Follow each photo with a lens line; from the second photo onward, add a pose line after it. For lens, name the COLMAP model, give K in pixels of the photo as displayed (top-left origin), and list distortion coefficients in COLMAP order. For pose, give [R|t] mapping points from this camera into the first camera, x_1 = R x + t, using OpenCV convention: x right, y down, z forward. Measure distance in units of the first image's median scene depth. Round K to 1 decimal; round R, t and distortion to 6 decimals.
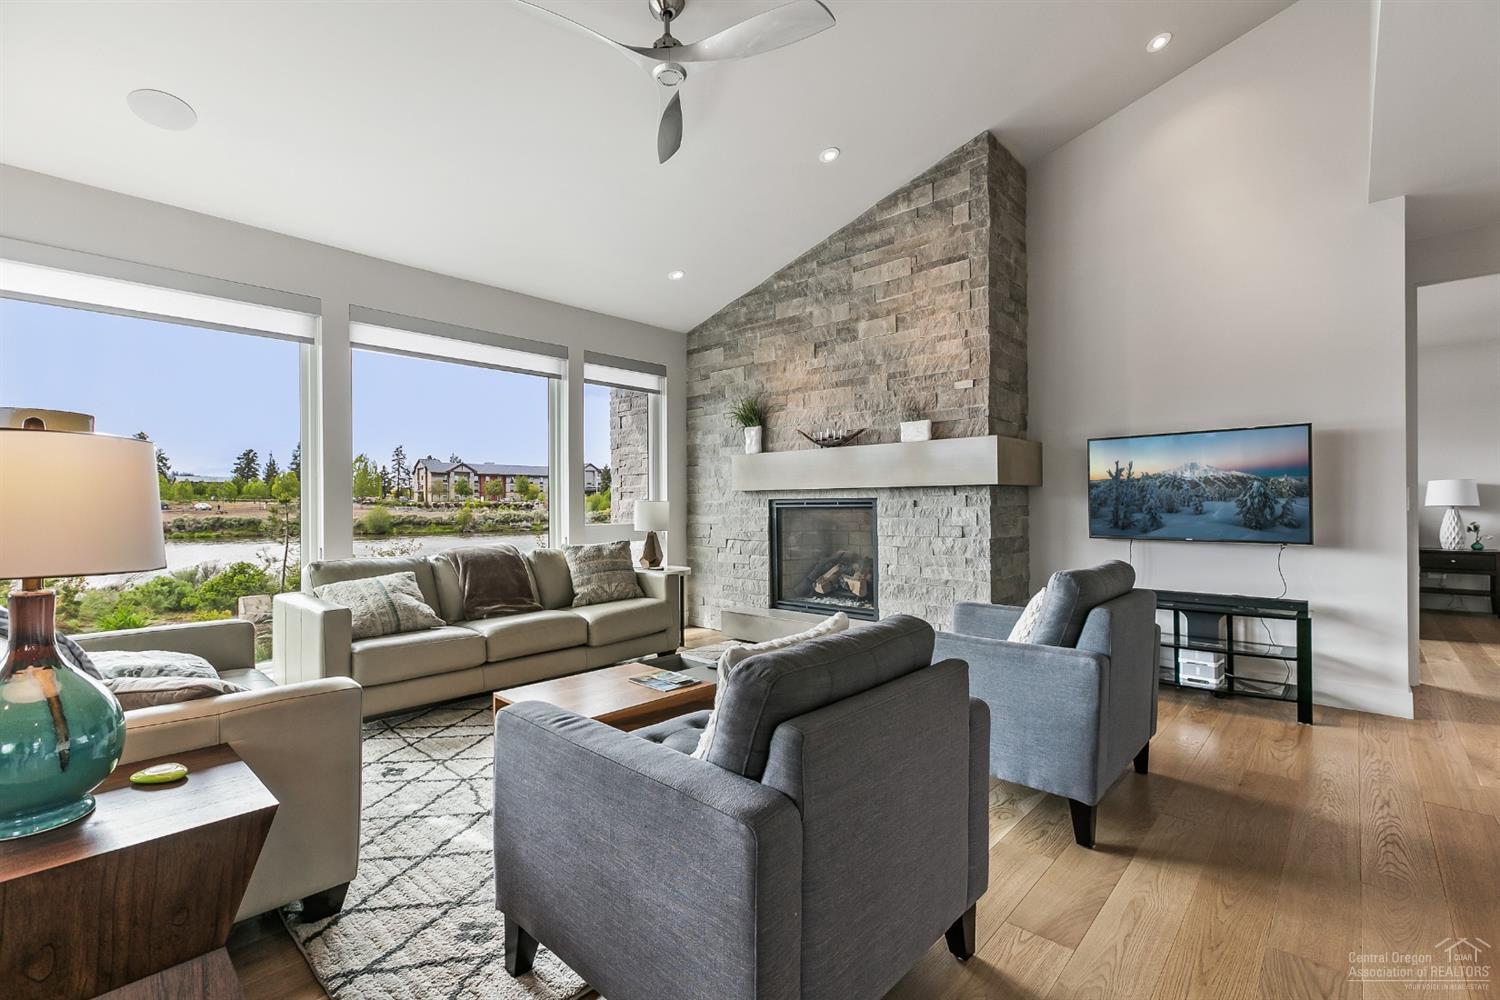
lens RADIAL K [[660.6, 0, 747.9], [0, 660.6, 497.1], [0, 0, 1]] dist [0.001235, 0.001008]
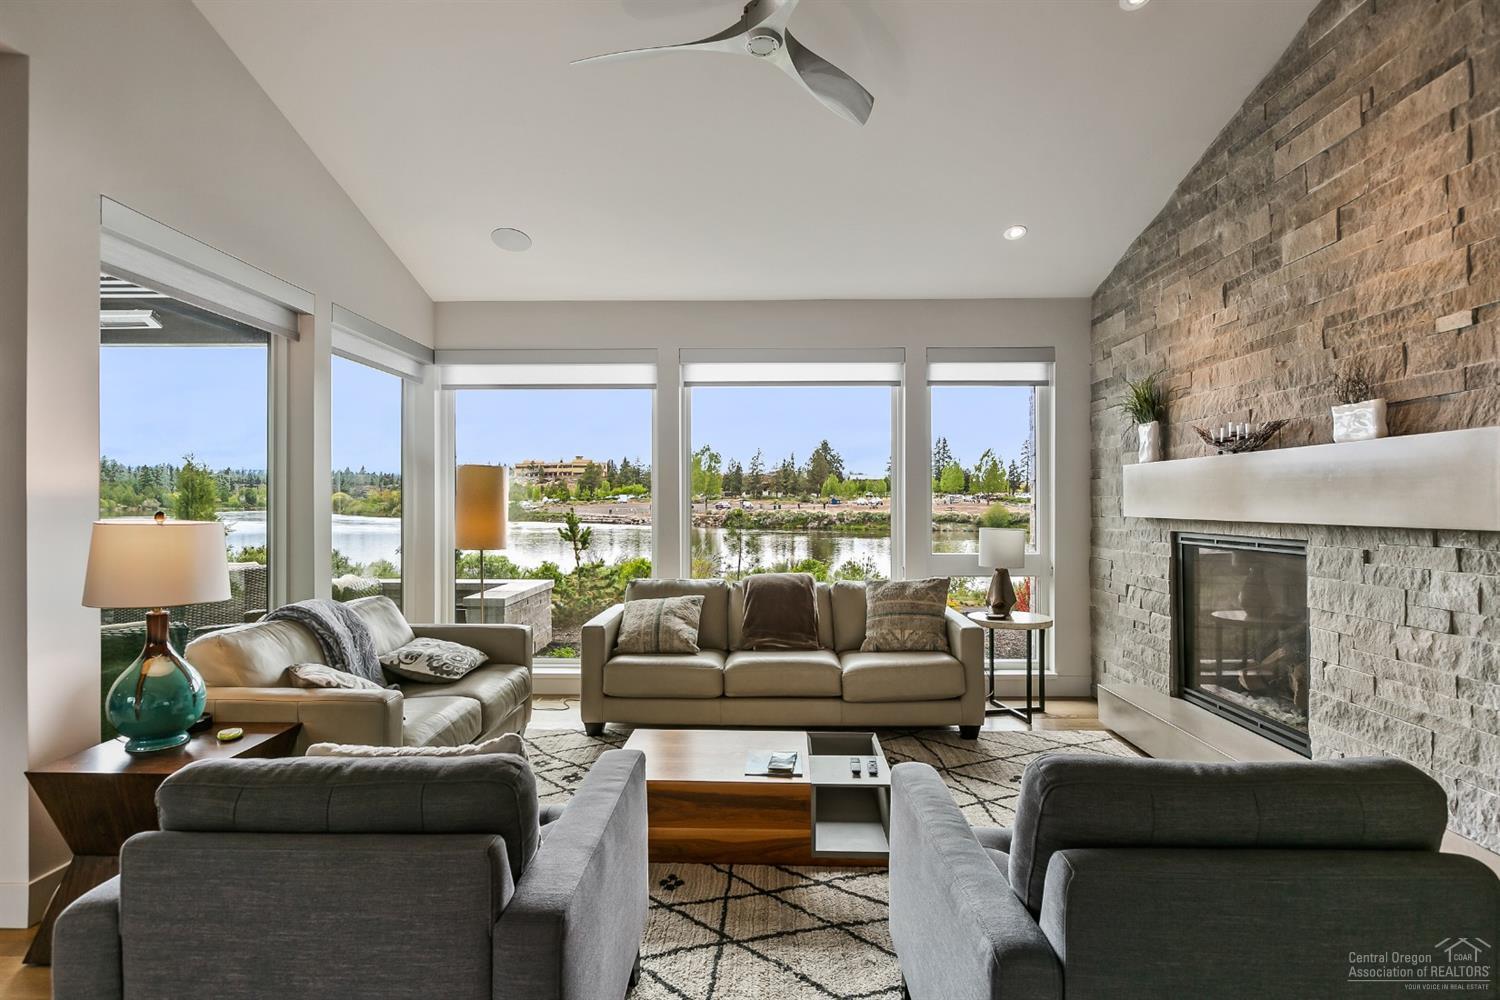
lens RADIAL K [[747.5, 0, 754.7], [0, 747.5, 500.4], [0, 0, 1]] dist [-0.000408, 0.002041]
pose [[0.662582, 0.004506, -0.748975, 0.376065], [0.004032, 0.999946, 0.009583, -0.043106], [0.748978, -0.009370, 0.662528, 0.230629]]
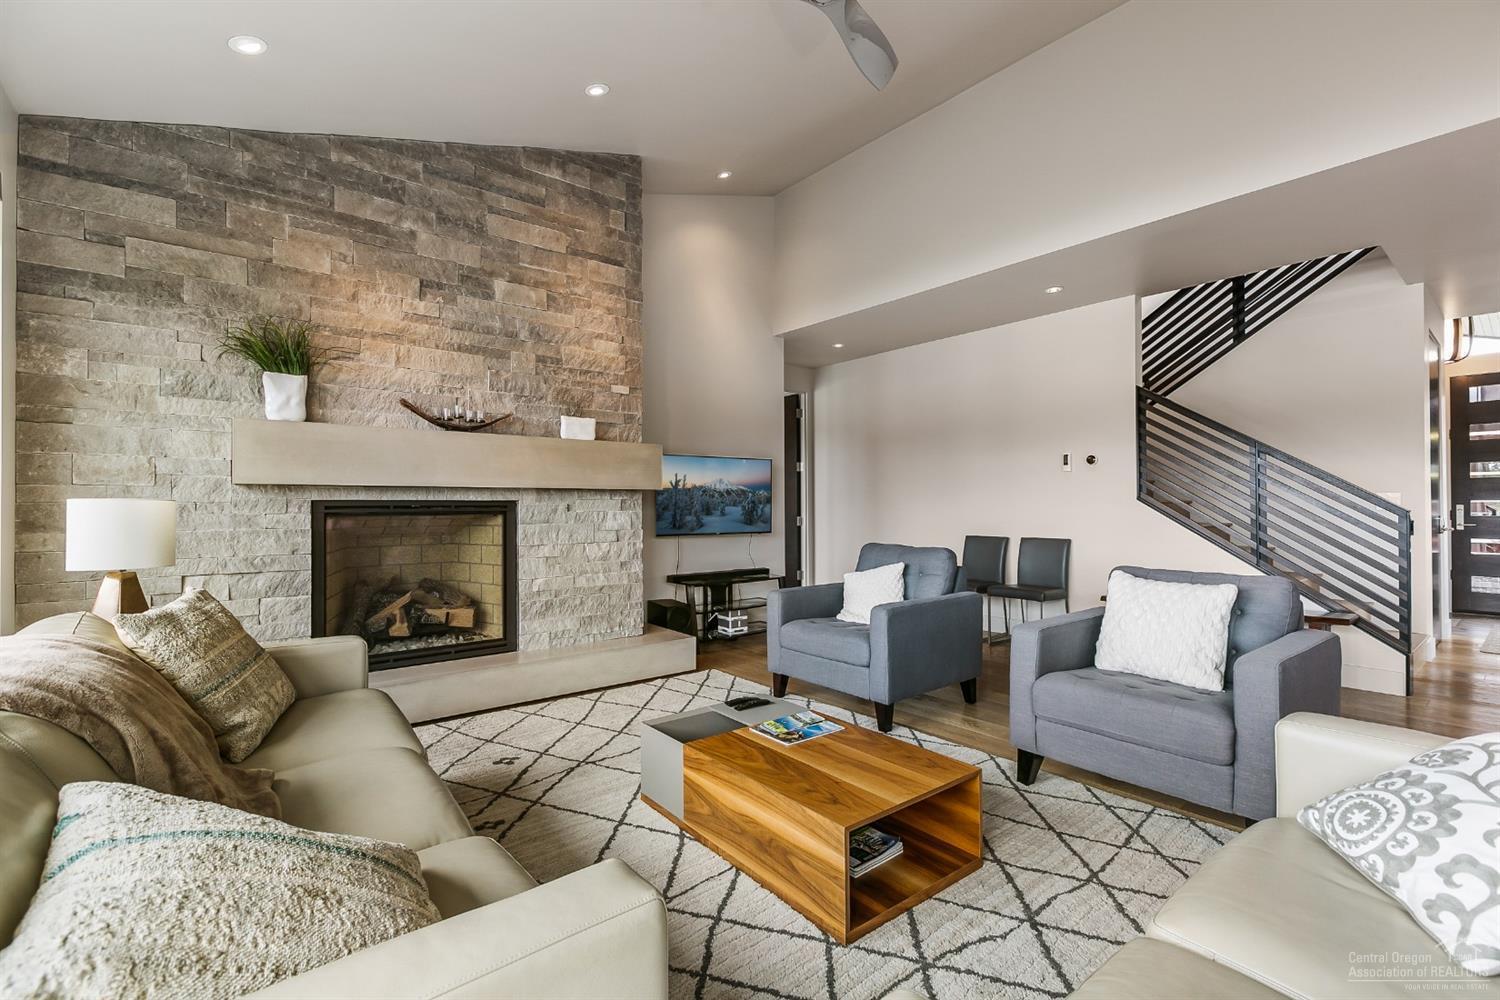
lens RADIAL K [[660.6, 0, 751.9], [0, 660.6, 500.1], [0, 0, 1]] dist [0.001235, 0.001008]
pose [[0.144222, 0.014831, 0.989434, -0.603978], [-0.007372, 0.999876, -0.013913, 0.010379], [-0.989518, -0.005288, 0.144313, 0.616773]]
